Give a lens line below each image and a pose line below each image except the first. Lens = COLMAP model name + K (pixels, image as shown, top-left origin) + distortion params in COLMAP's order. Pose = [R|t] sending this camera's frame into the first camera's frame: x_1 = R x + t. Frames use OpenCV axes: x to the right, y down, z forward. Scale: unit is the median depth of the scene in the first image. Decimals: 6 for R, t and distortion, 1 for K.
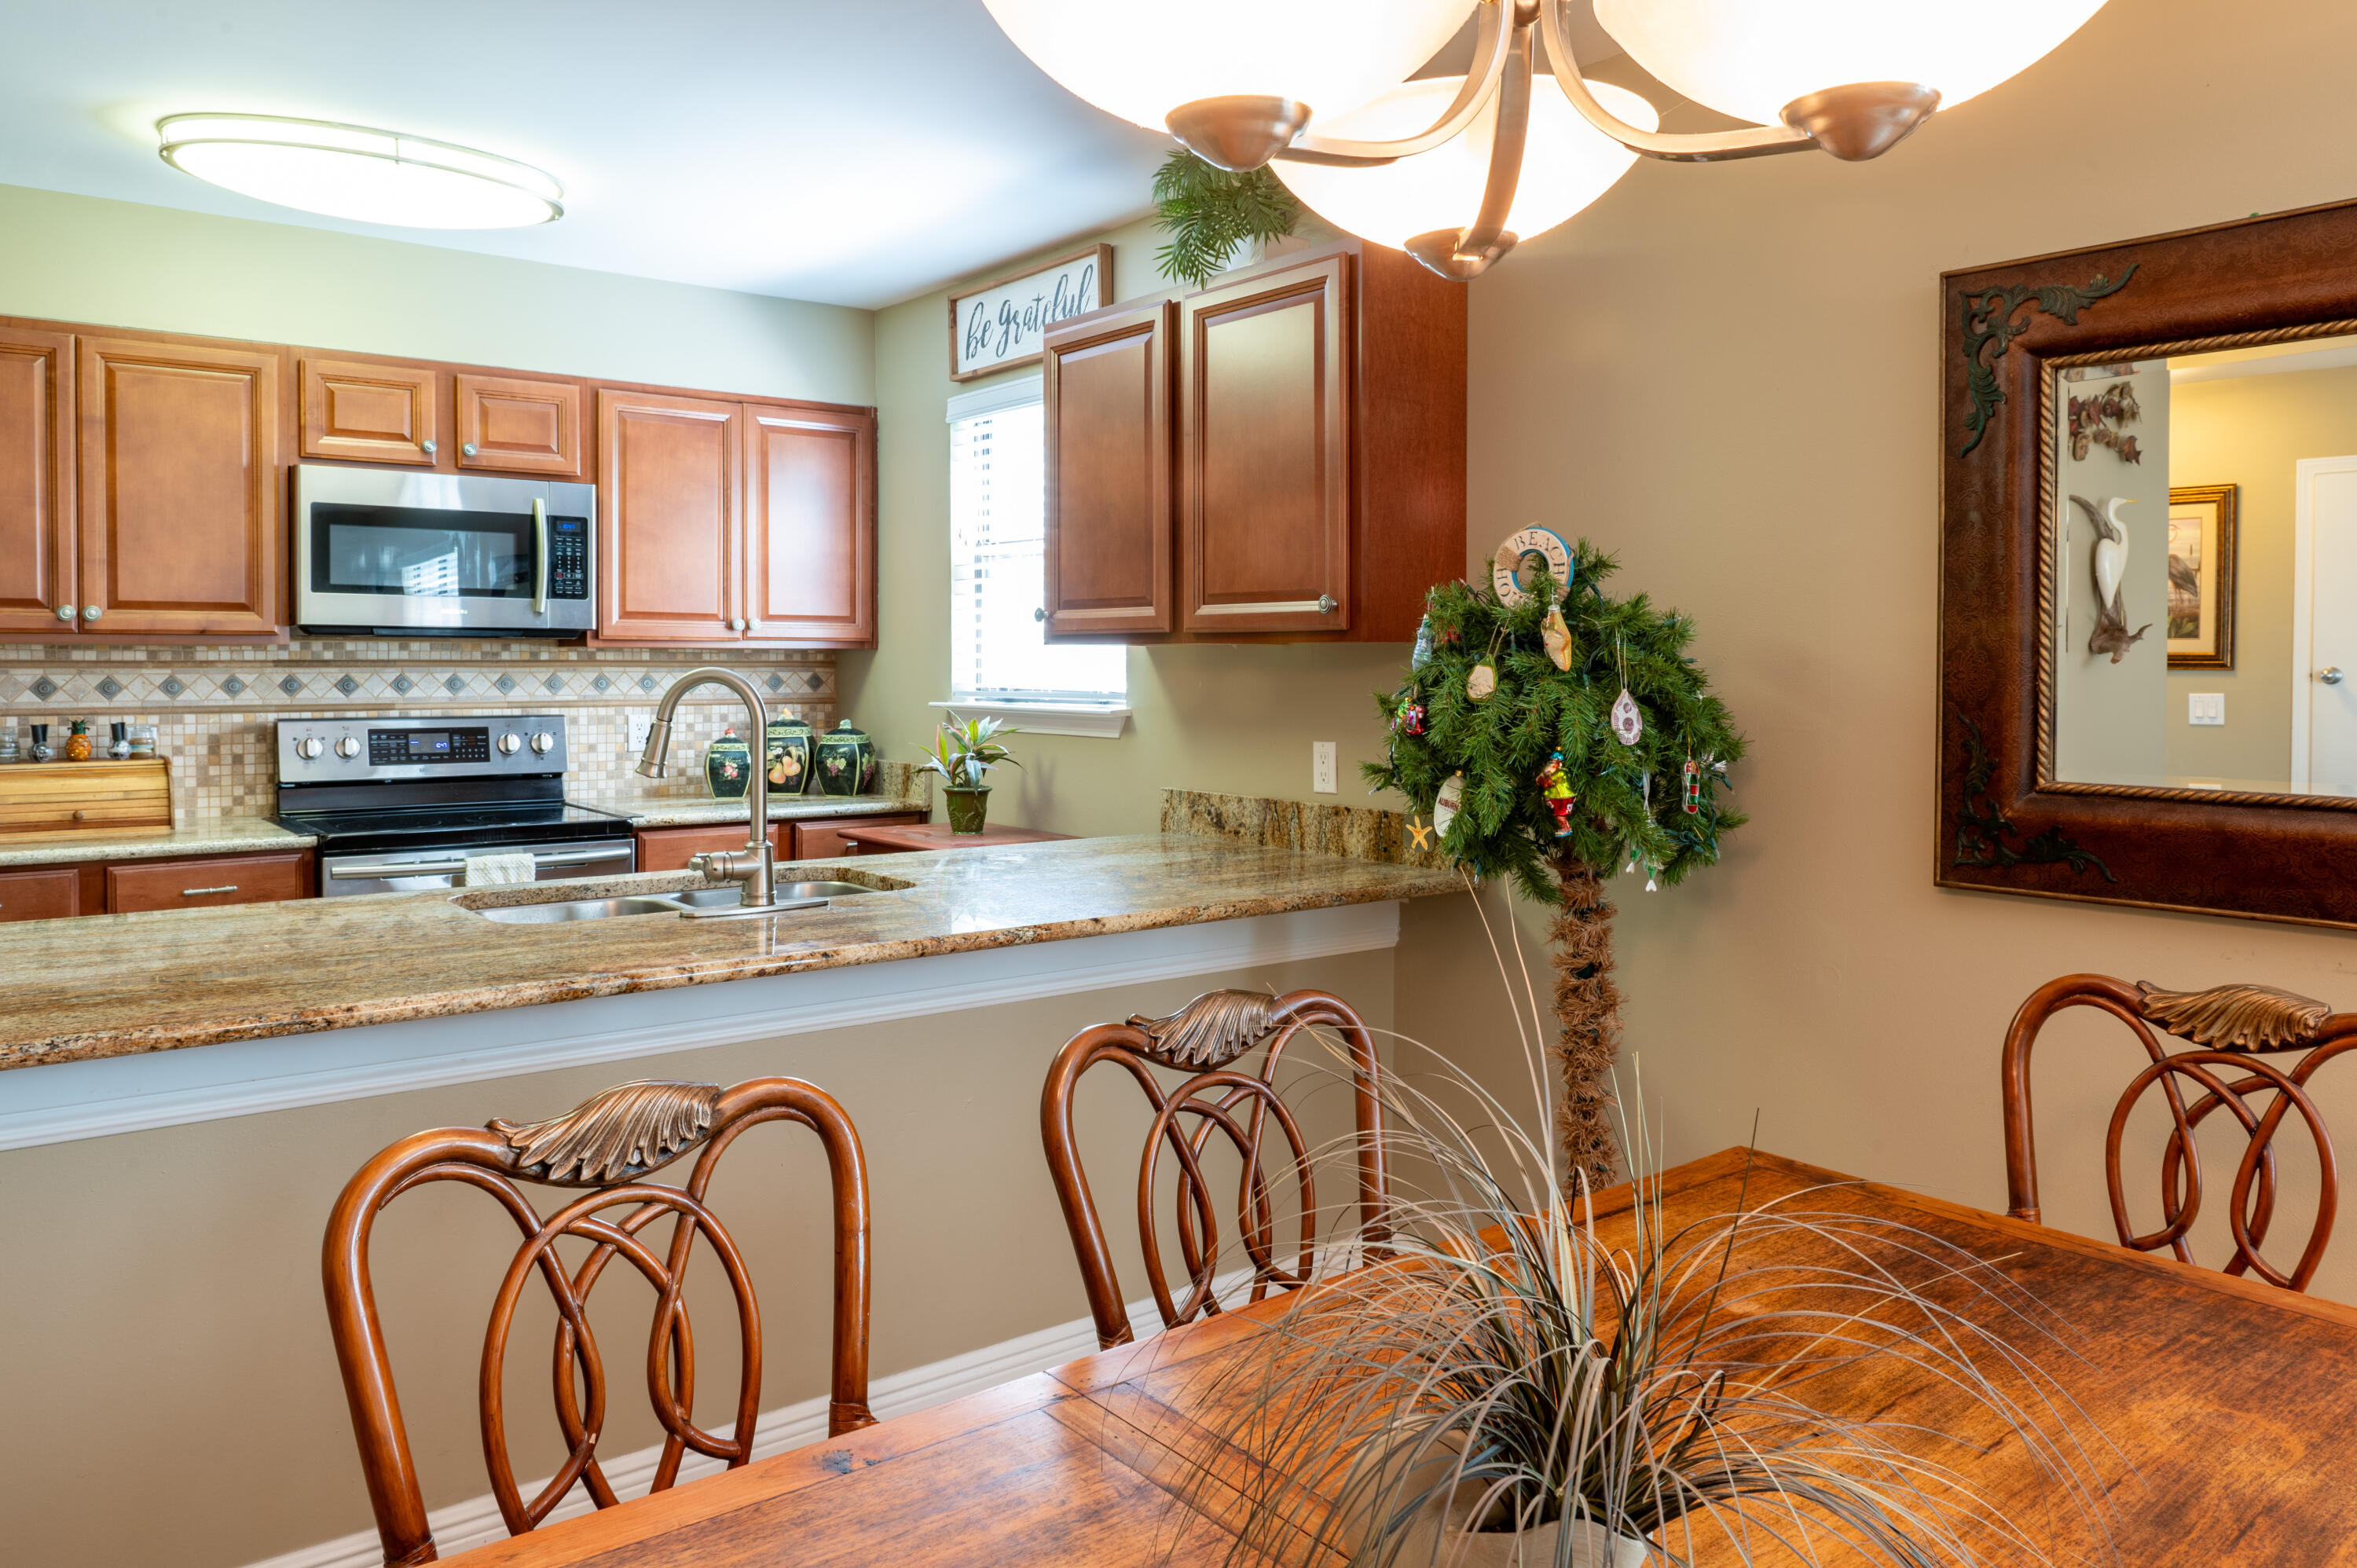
lens RADIAL K [[1663.1, 0, 1174.4], [0, 1663.1, 699.2], [0, 0, 1]] dist [-0.005255, -0.002515]
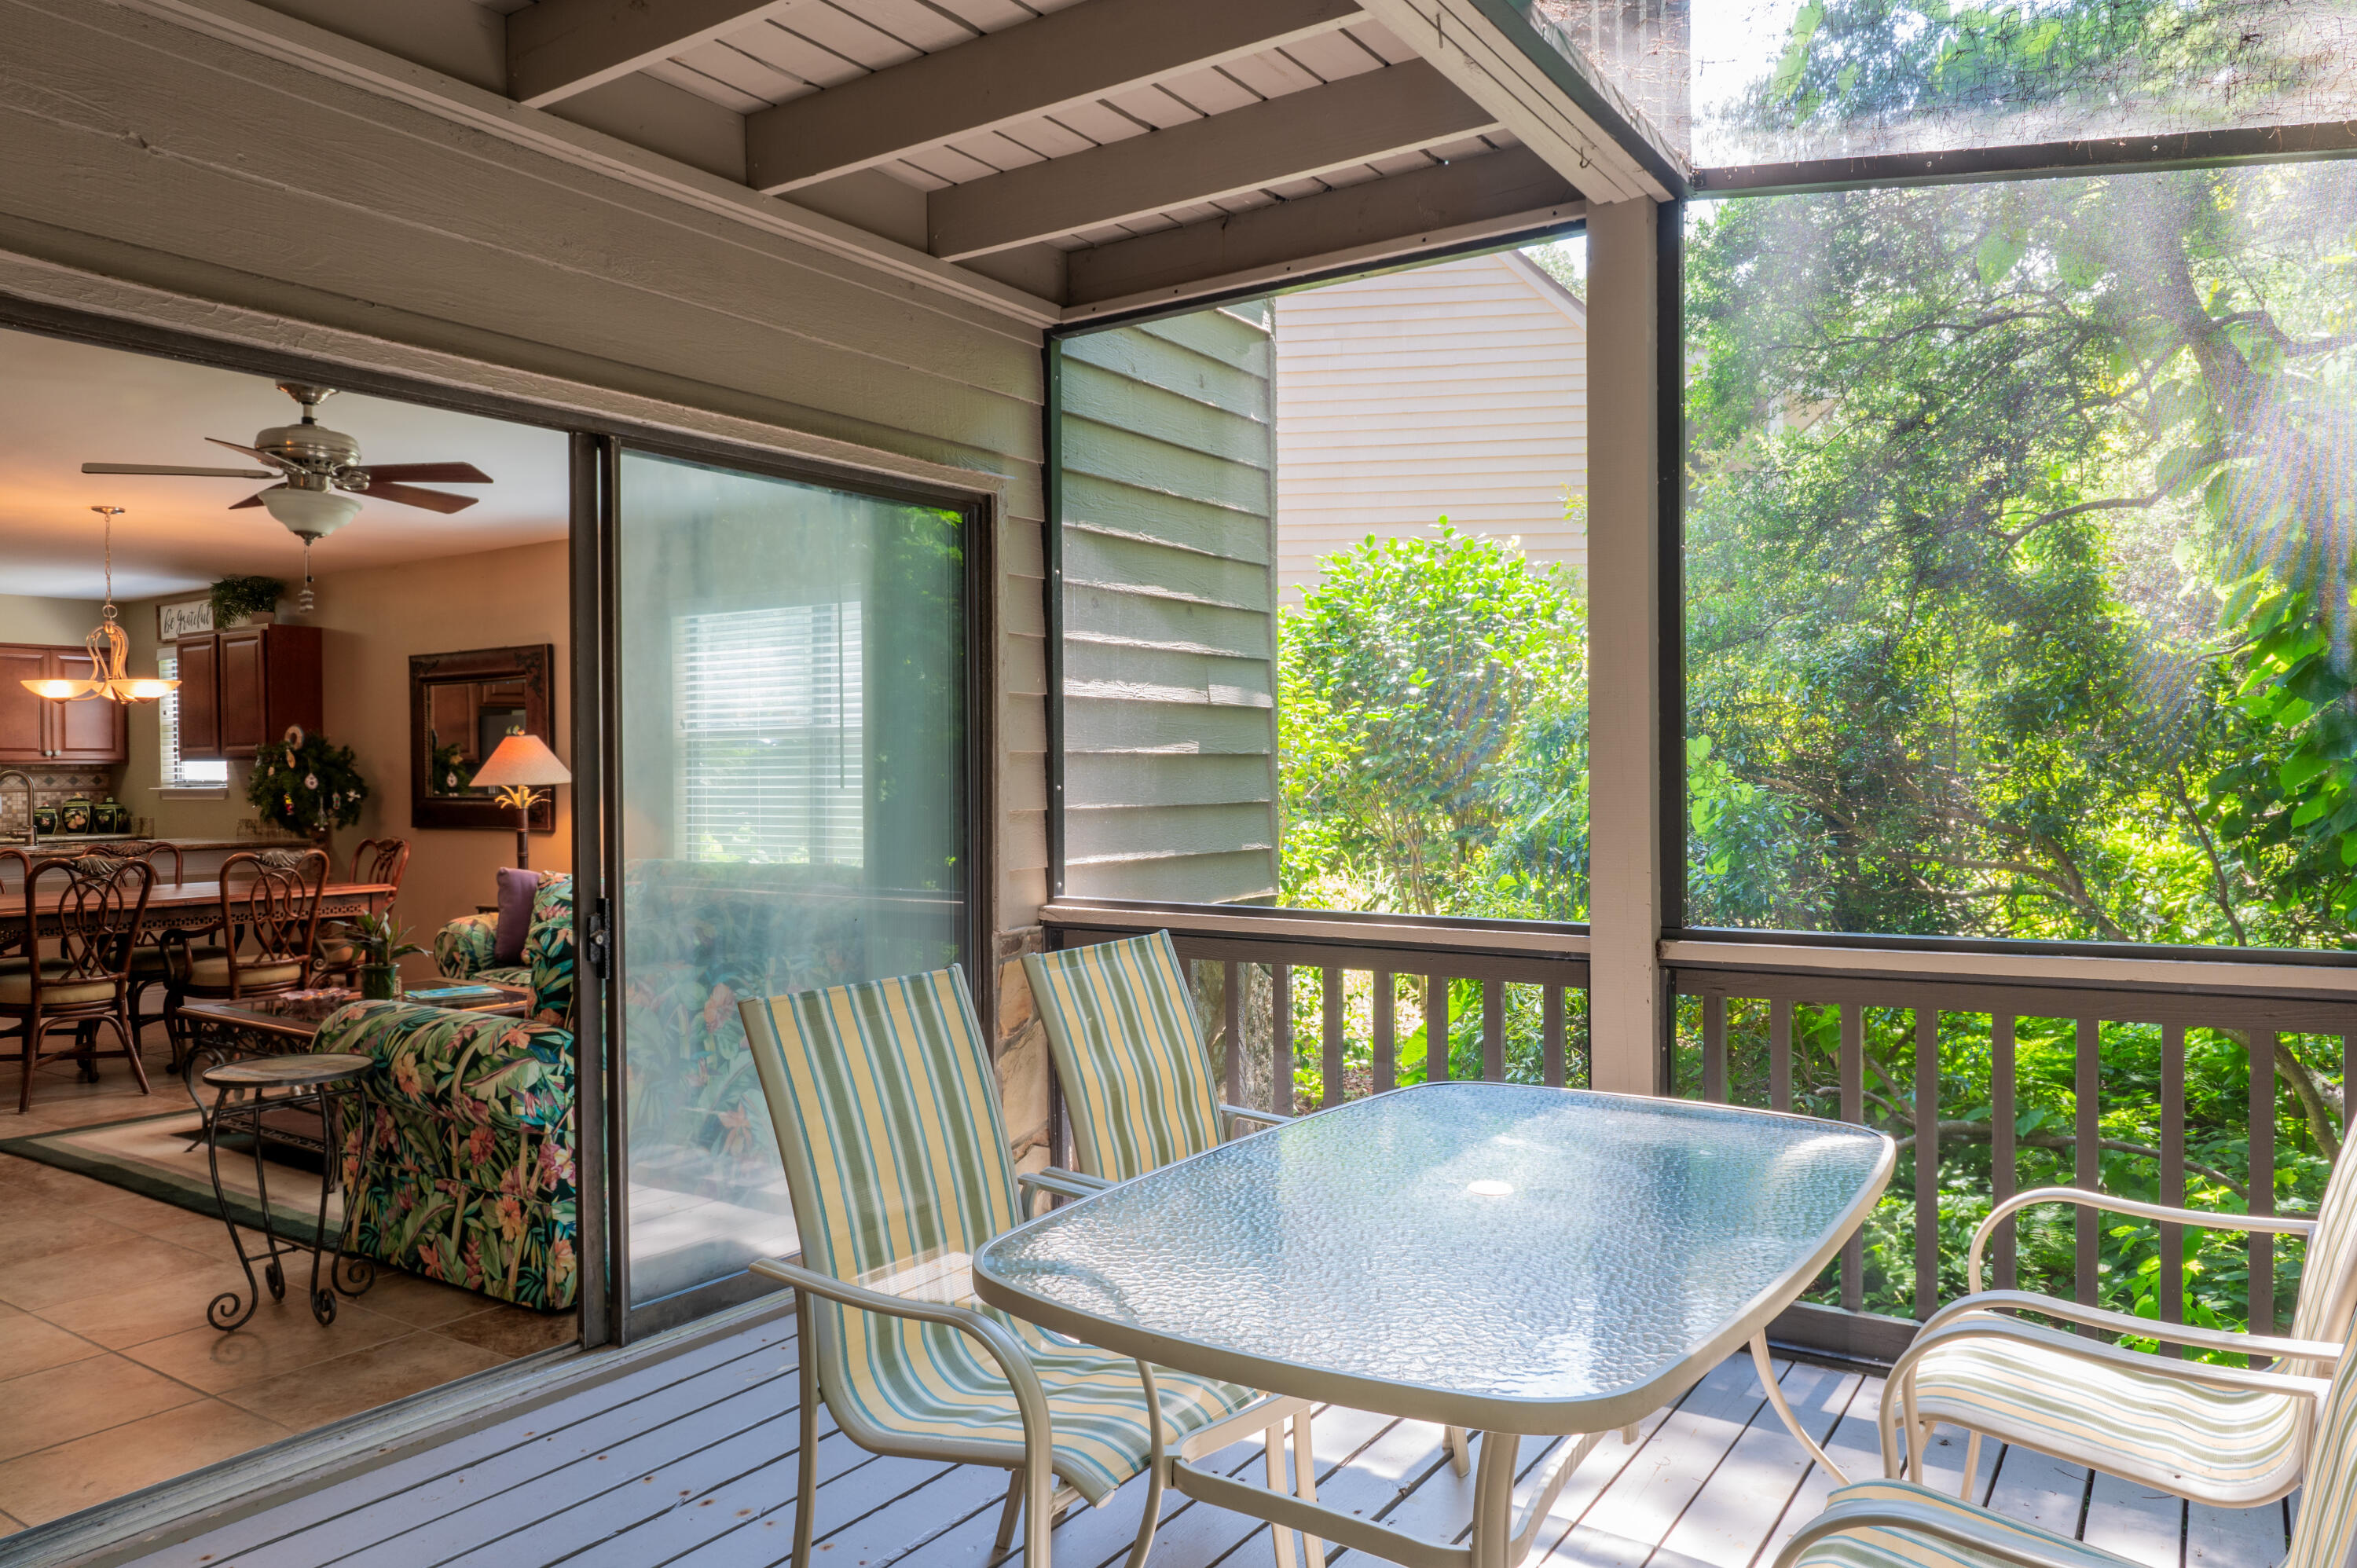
lens RADIAL K [[1595.1, 0, 1178.5], [0, 1595.1, 784.0], [0, 0, 1]] dist [-0.010648, -0.004292]
pose [[0.951092, -0.013483, 0.308613, 0.536400], [0.018018, 0.999767, -0.011851, 0.049493], [-0.308381, 0.016832, 0.951114, -1.517323]]
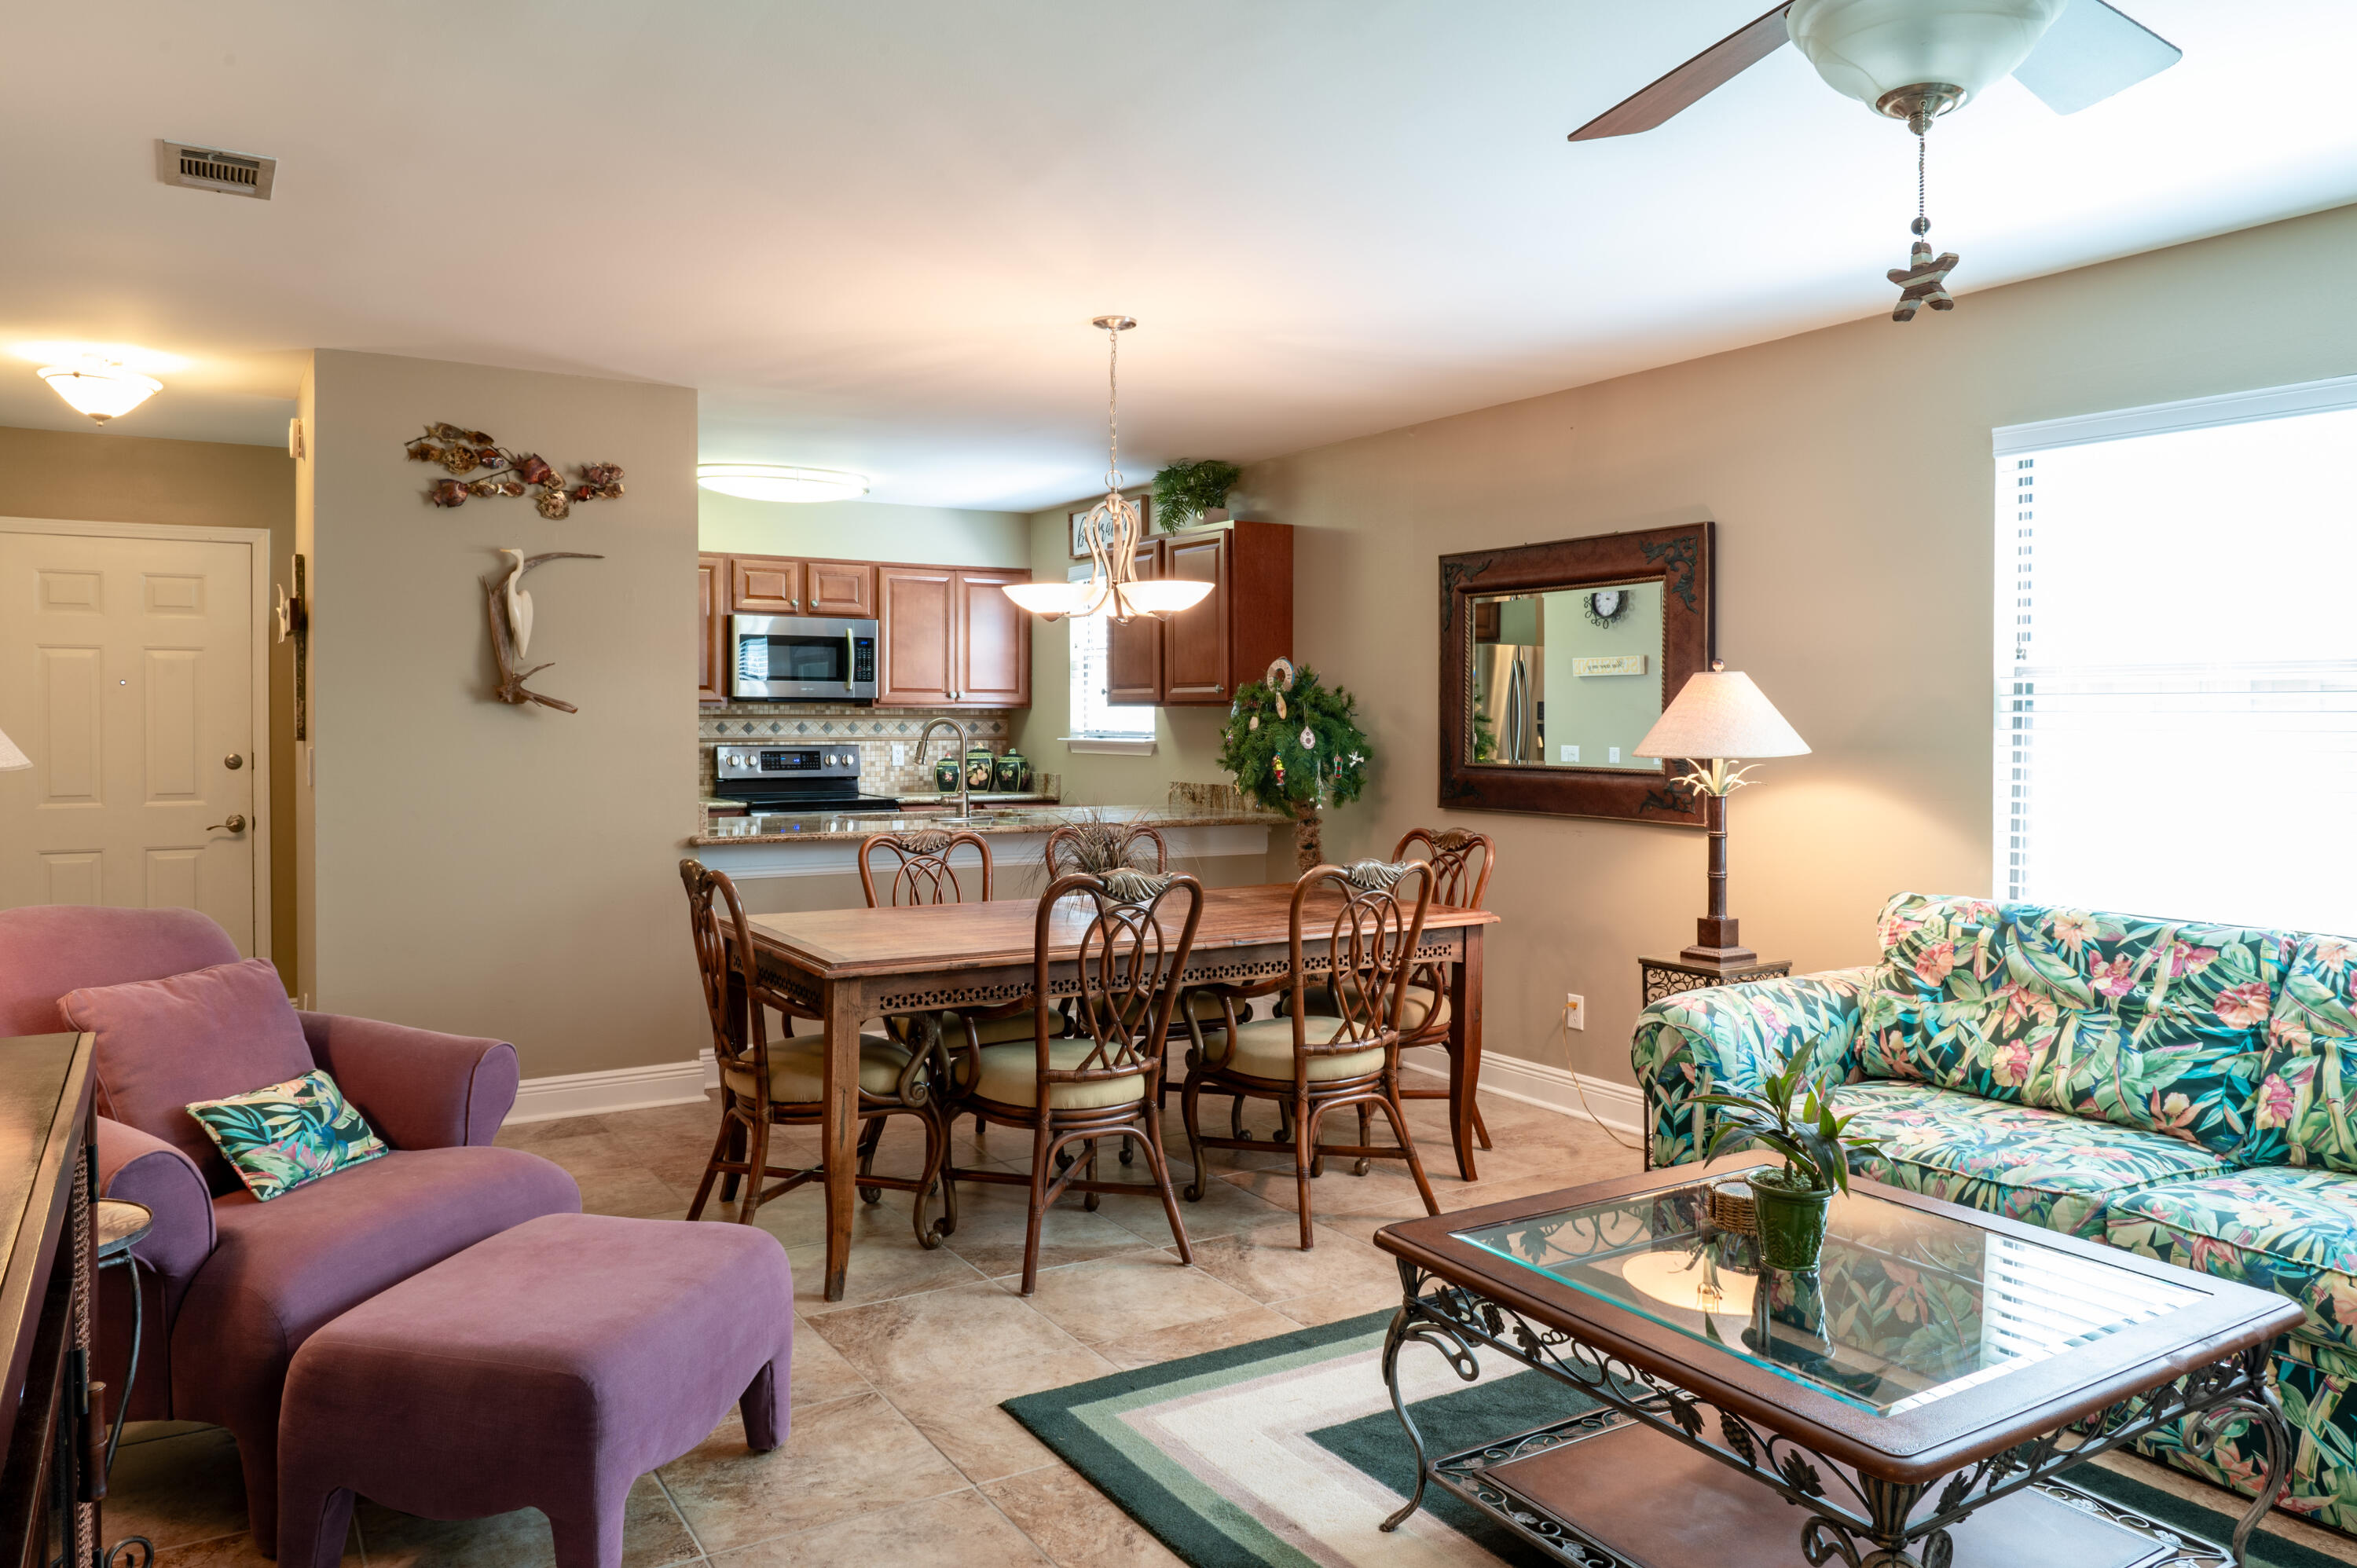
lens RADIAL K [[1623.8, 0, 1177.4], [0, 1623.8, 745.7], [0, 0, 1]] dist [-0.009219, -0.006596]
pose [[0.993319, 0.002183, -0.115383, 0.195725], [-0.002721, 0.999986, -0.004503, 0.018702], [0.115371, 0.004787, 0.993311, -0.772617]]
